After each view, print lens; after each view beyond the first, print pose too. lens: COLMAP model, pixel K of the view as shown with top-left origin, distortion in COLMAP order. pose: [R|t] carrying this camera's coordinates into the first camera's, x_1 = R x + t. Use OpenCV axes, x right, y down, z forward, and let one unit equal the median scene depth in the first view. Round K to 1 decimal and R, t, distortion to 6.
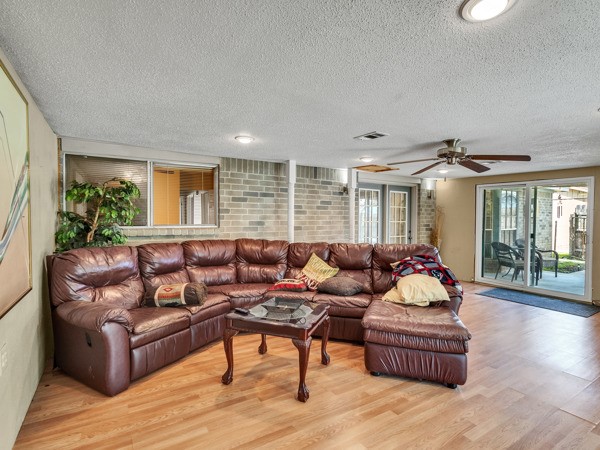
lens RADIAL K [[305.0, 0, 294.5], [0, 305.0, 223.9], [0, 0, 1]] dist [0.002718, -0.001608]
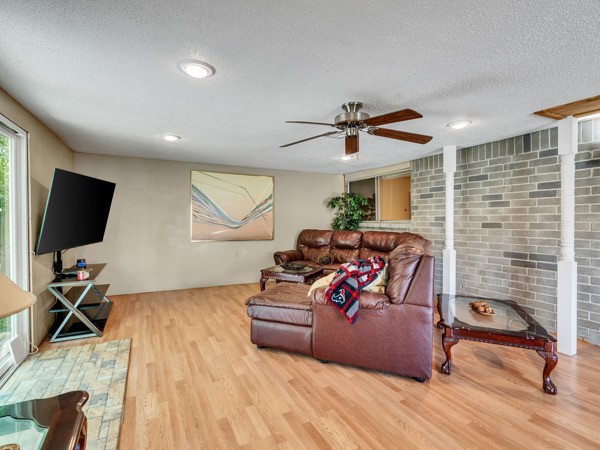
lens RADIAL K [[305.0, 0, 295.7], [0, 305.0, 224.0], [0, 0, 1]] dist [0.002718, -0.001608]
pose [[-0.085844, 0.019409, -0.996120, 0.840912], [0.002439, 0.999811, 0.019270, -0.004911], [0.996306, -0.000775, -0.085875, 0.597962]]
